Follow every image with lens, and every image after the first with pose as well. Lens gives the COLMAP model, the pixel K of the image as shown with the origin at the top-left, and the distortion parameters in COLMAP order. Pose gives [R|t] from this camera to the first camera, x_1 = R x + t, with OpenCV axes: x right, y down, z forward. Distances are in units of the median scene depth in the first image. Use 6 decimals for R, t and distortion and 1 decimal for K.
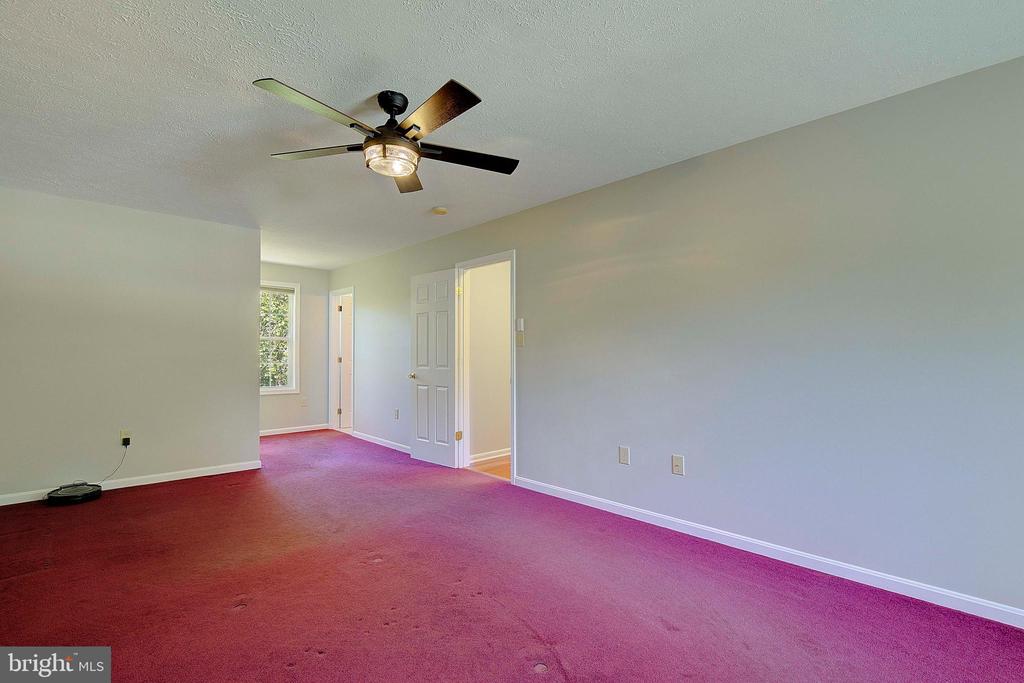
lens RADIAL K [[477.1, 0, 519.9], [0, 477.1, 340.6], [0, 0, 1]] dist [0.000038, 0.000242]
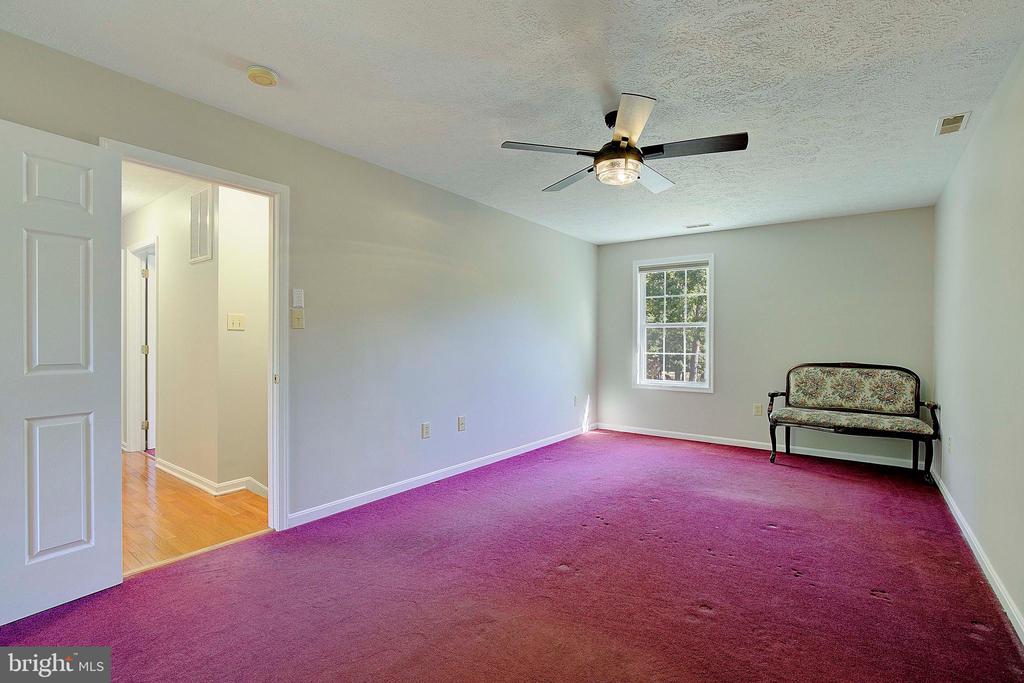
lens RADIAL K [[477.1, 0, 512.1], [0, 477.1, 347.3], [0, 0, 1]] dist [0.000038, 0.000242]
pose [[-0.164977, -0.010394, 0.986243, -0.731816], [-0.031395, 0.999493, 0.005282, 0.025423], [-0.985798, -0.030092, -0.165220, 0.788812]]
